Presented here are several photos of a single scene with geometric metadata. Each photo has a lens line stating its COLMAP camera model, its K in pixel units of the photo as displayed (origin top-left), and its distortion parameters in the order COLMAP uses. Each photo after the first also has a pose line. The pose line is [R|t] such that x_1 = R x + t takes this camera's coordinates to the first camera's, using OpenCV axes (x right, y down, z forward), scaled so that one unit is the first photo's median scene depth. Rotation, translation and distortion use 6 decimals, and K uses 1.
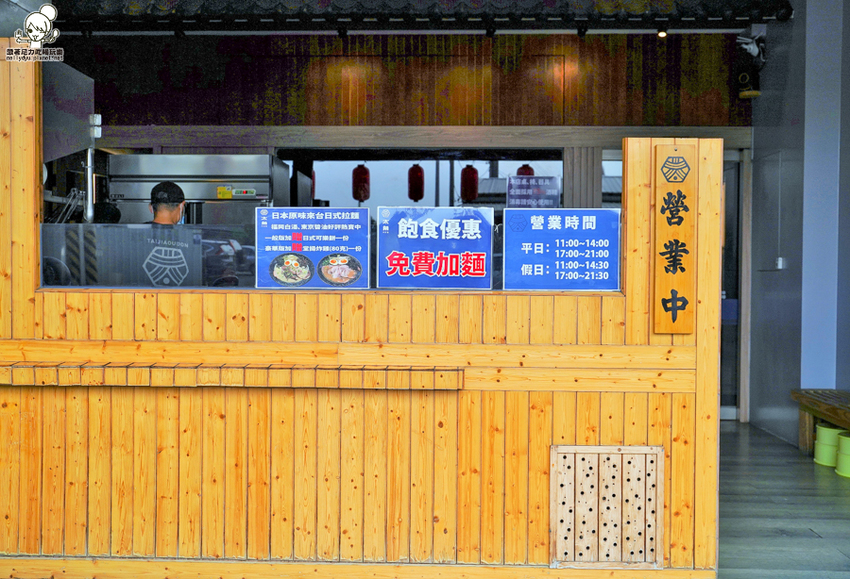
lens RADIAL K [[944.9, 0, 425.1], [0, 944.9, 288.0], [0, 0, 1]] dist [-0.000107, 0.000000]
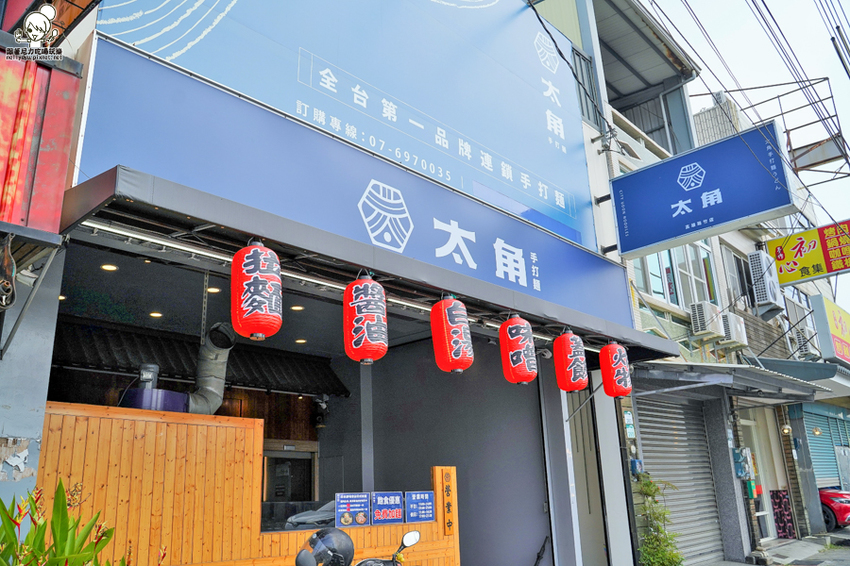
lens RADIAL K [[689.9, 0, 425.8], [0, 689.9, 280.1], [0, 0, 1]] dist [-0.094978, 0.045486]
pose [[0.646118, 0.203989, 0.735472, -1.470285], [0.057436, 0.947895, -0.313364, -0.041551], [-0.761073, 0.244713, 0.600736, -0.392215]]
